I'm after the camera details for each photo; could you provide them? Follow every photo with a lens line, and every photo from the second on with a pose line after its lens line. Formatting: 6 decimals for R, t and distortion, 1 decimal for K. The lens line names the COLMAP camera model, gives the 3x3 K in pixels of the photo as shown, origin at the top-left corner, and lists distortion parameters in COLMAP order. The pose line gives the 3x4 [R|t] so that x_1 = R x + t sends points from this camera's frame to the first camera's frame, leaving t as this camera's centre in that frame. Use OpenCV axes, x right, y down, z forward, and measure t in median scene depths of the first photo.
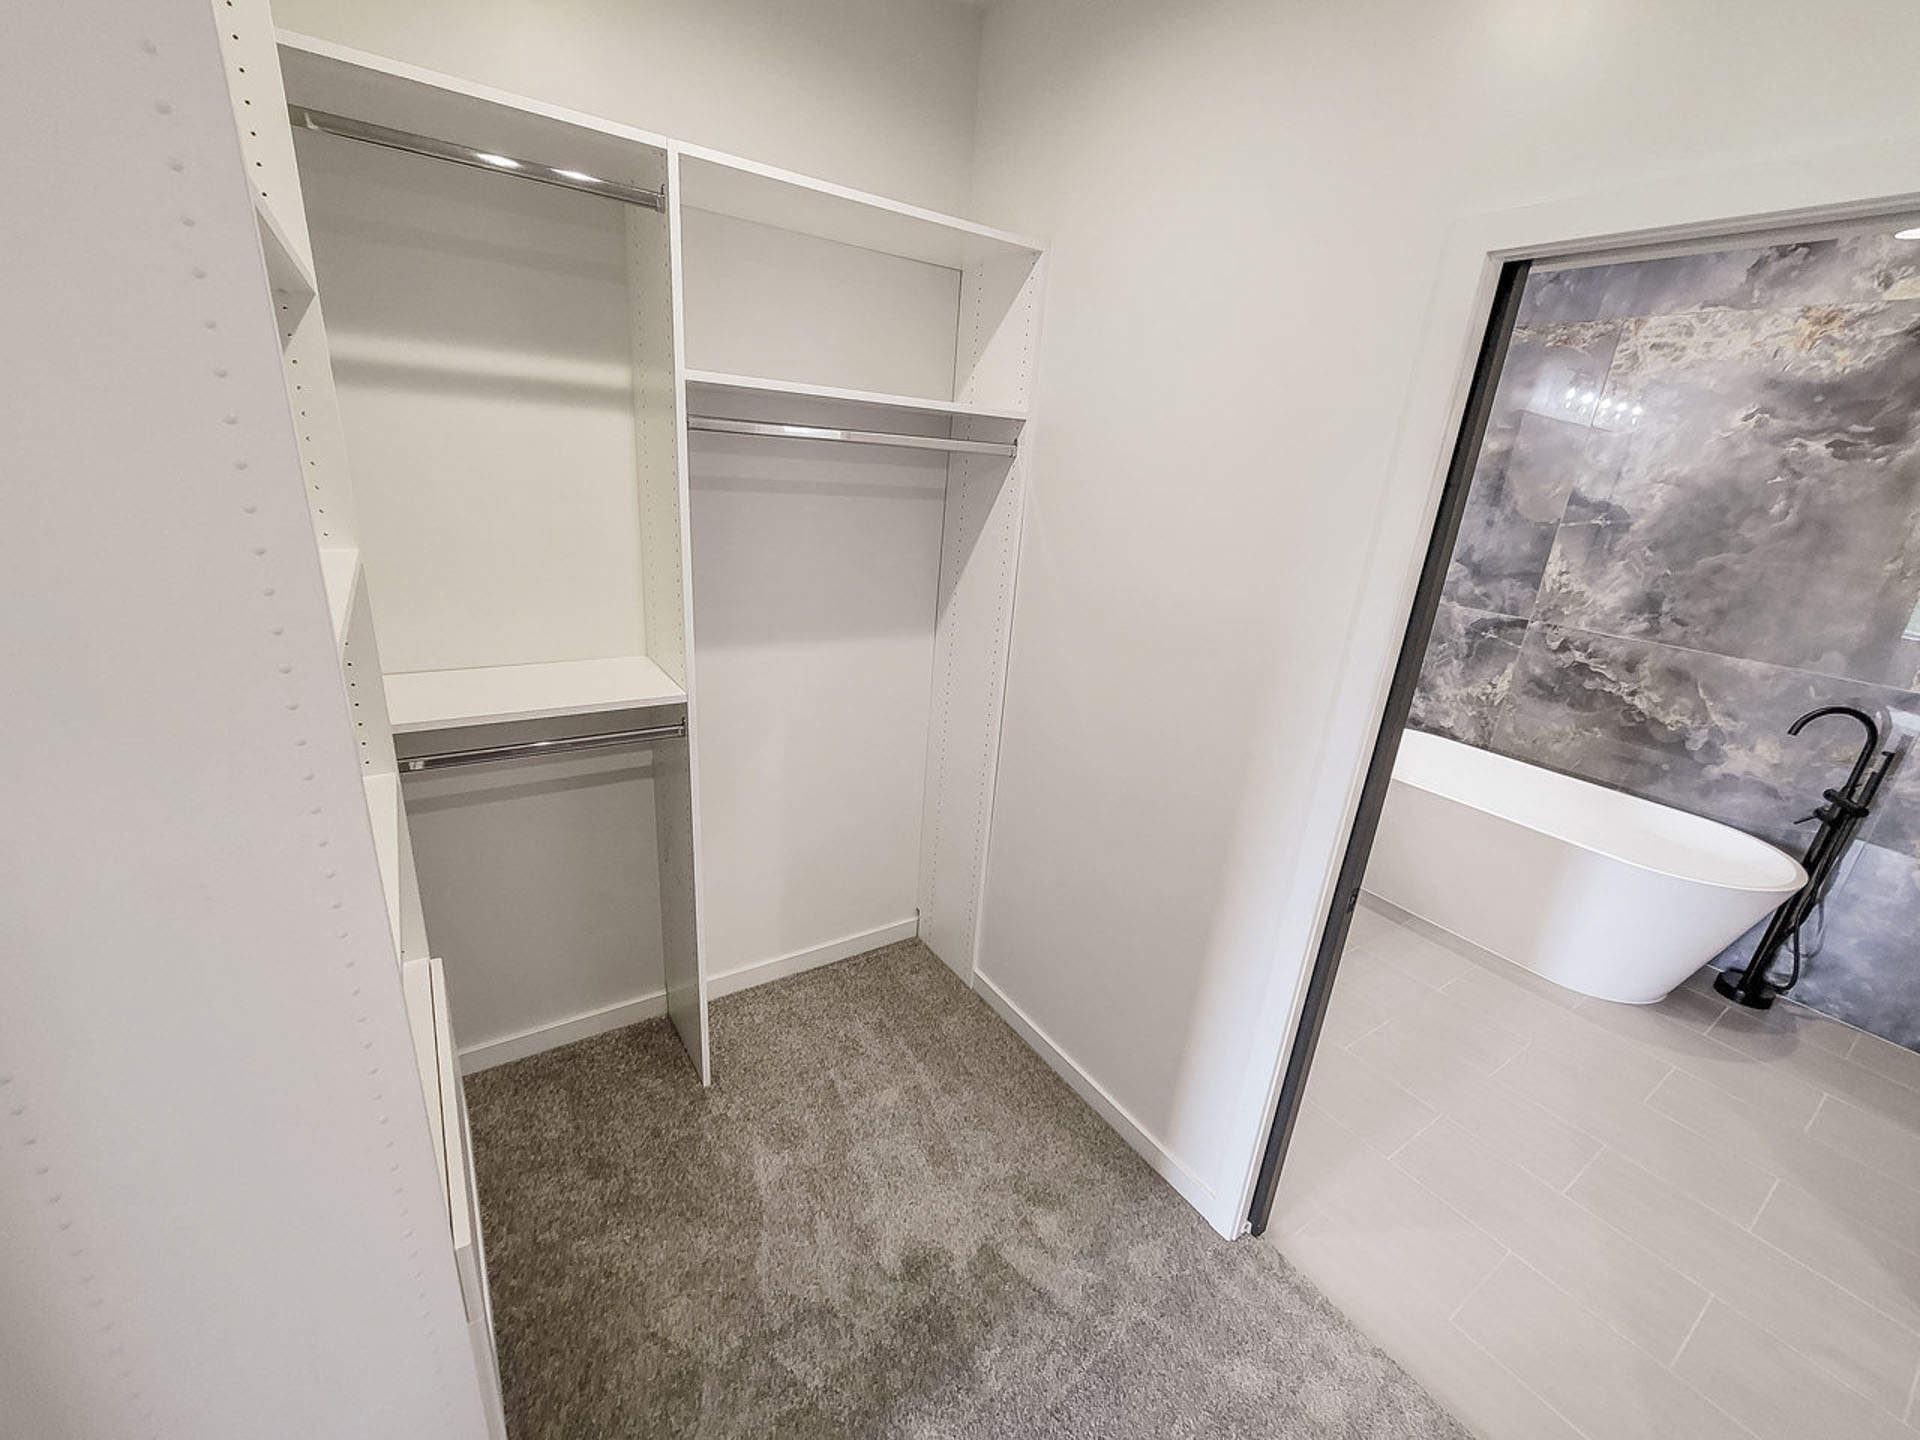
lens RADIAL K [[778.9, 0, 960.0], [0, 778.9, 720.0], [0, 0, 1]] dist [-0.000501, -0.000017]
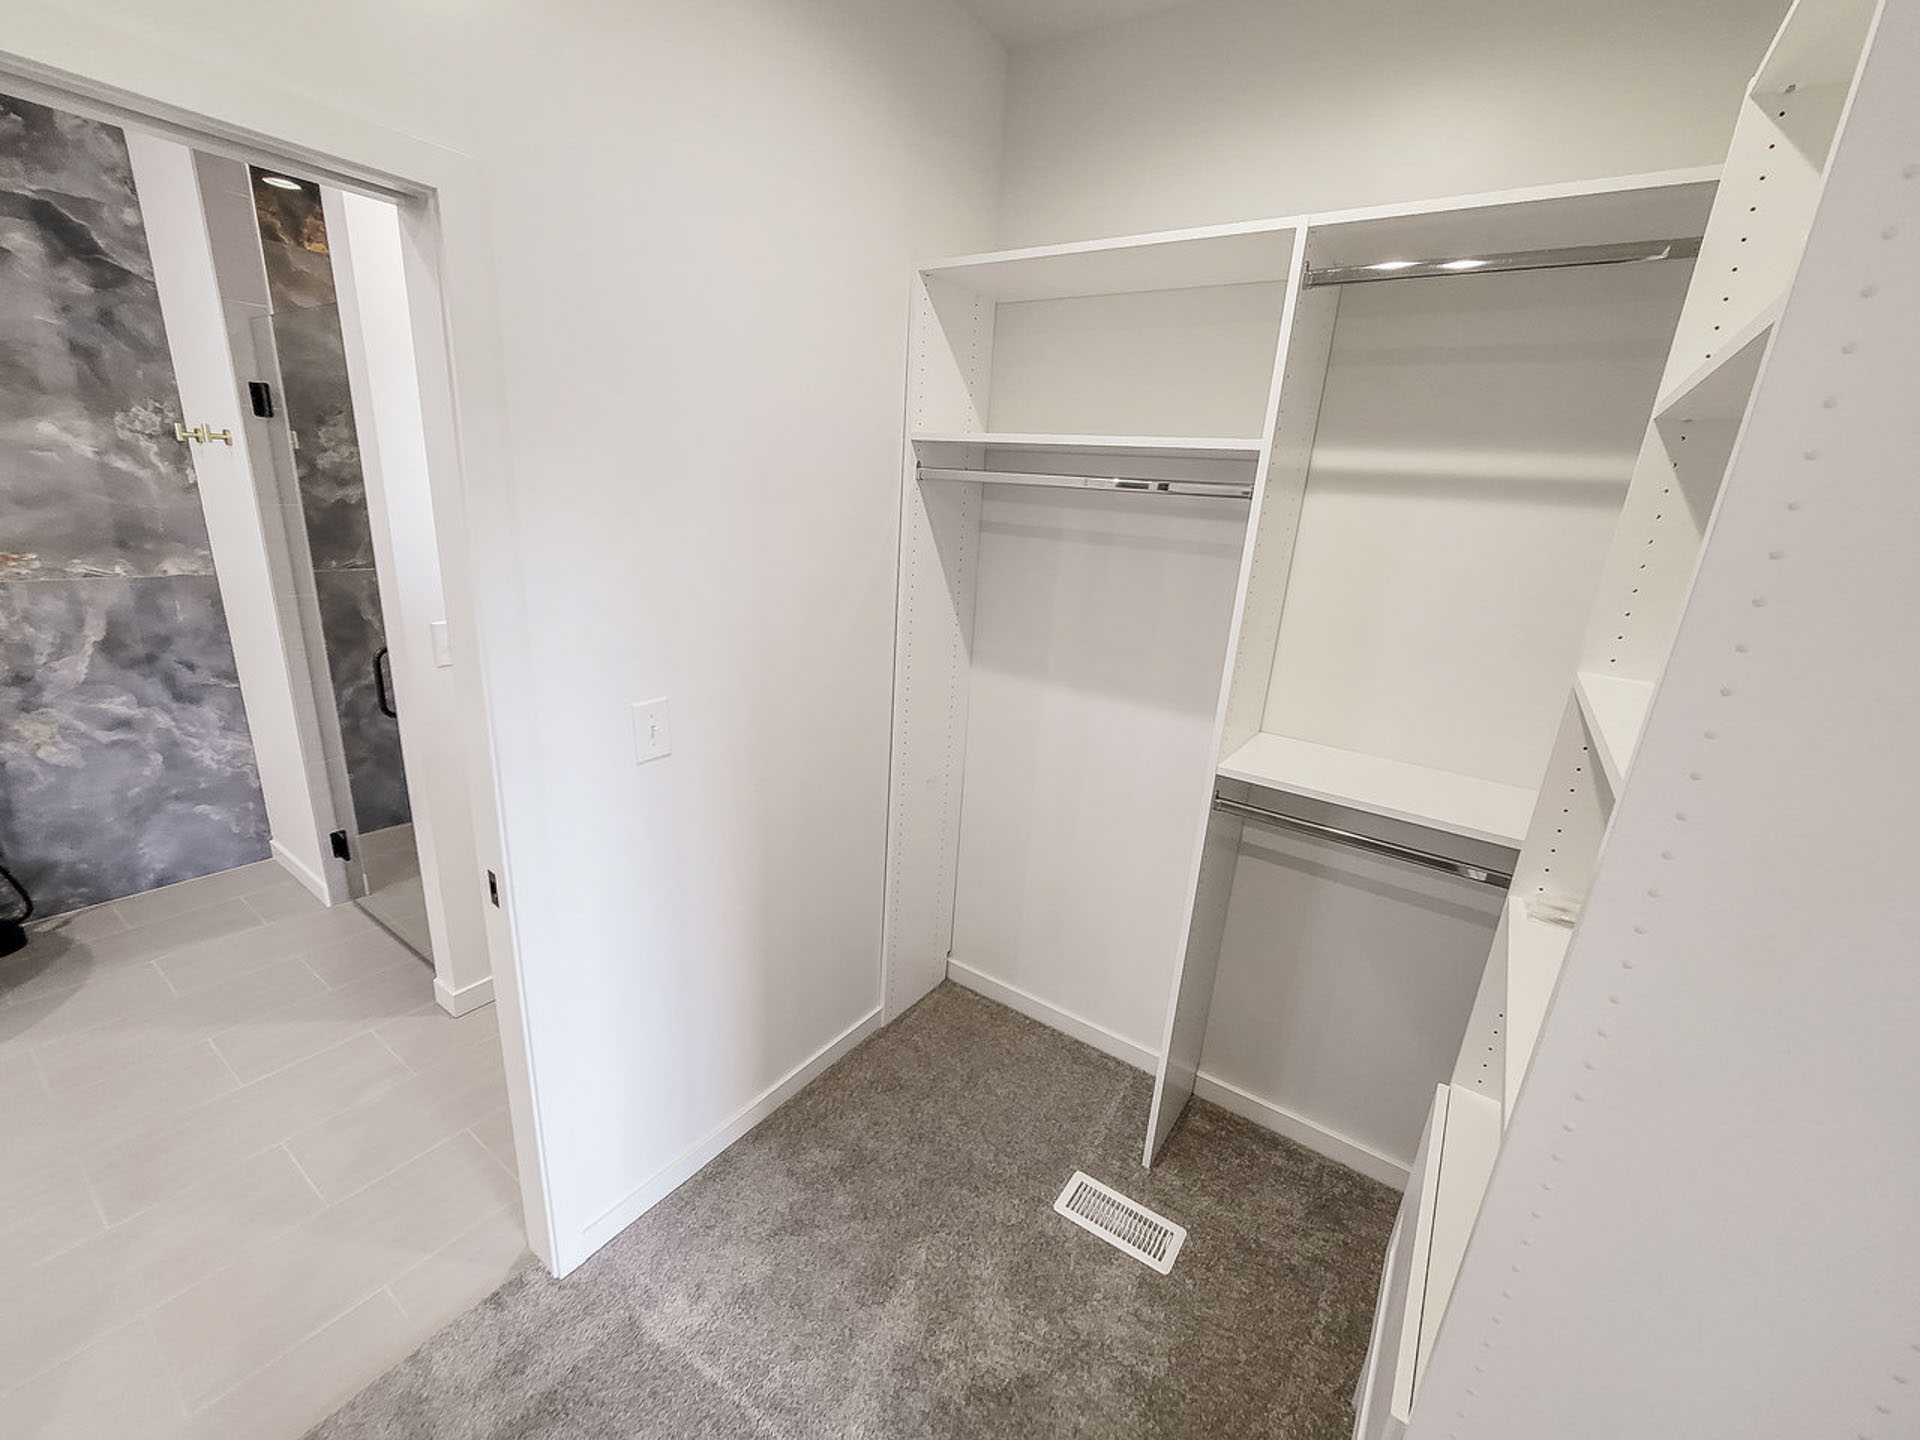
lens RADIAL K [[785.6, 0, 960.0], [0, 785.6, 720.0], [0, 0, 1]] dist [0.036834, 0.000023]
pose [[0.362616, 0.210508, -0.907852, 0.714846], [-0.333977, 0.938805, 0.084288, -0.106697], [0.870040, 0.272638, 0.410730, 0.495923]]
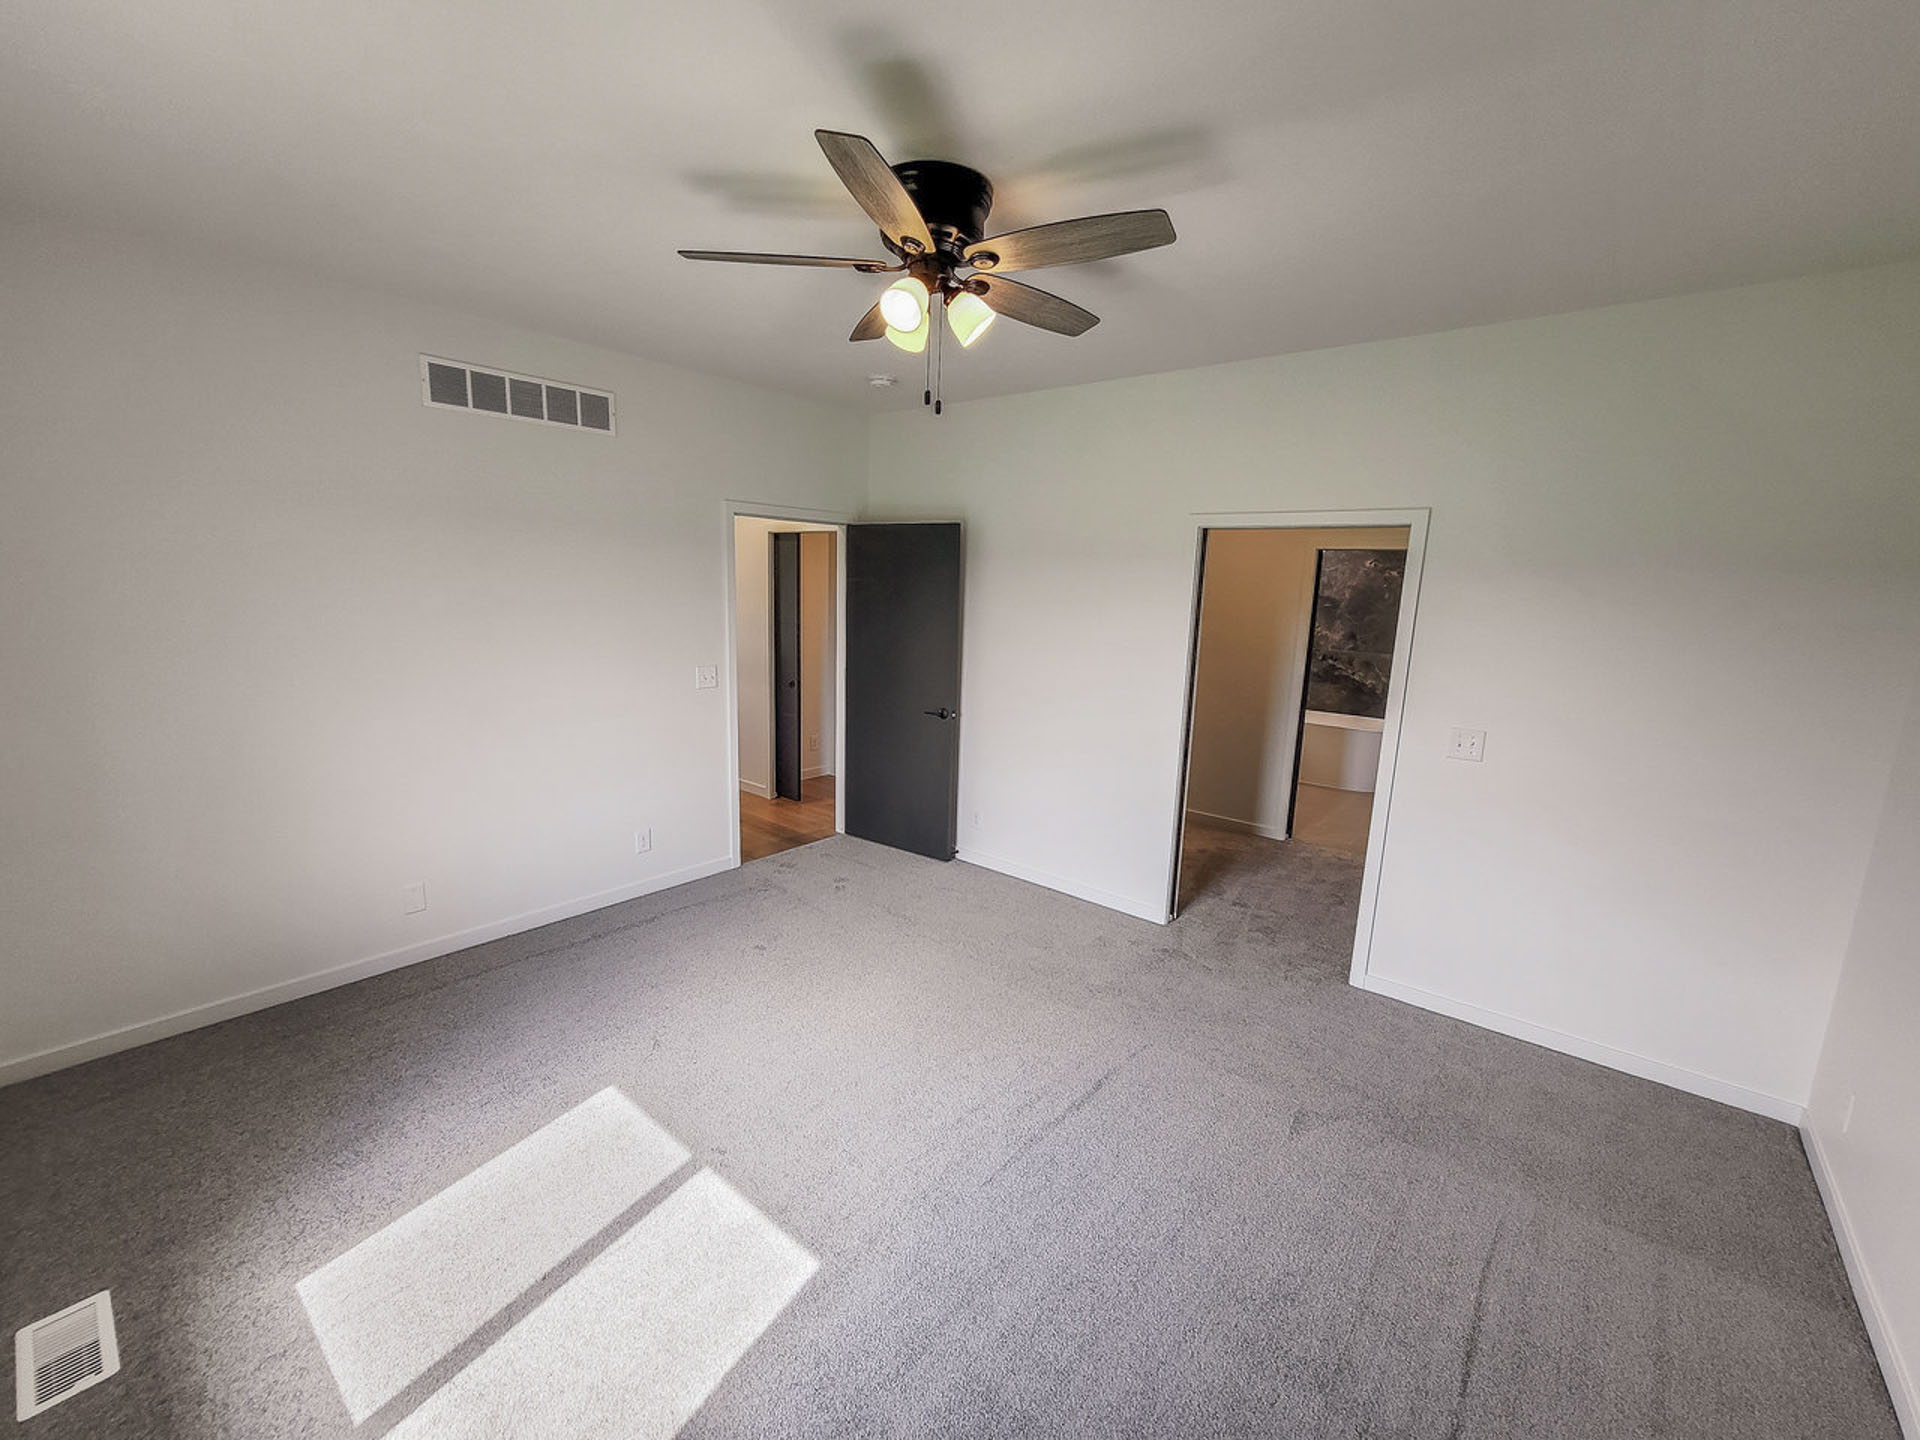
lens RADIAL K [[778.9, 0, 960.0], [0, 778.9, 720.0], [0, 0, 1]] dist [-0.000501, -0.000017]
pose [[0.959575, -0.099647, 0.263221, -0.942046], [0.132245, 0.985190, -0.109138, 0.208700], [-0.248448, 0.139536, 0.958542, -0.976210]]
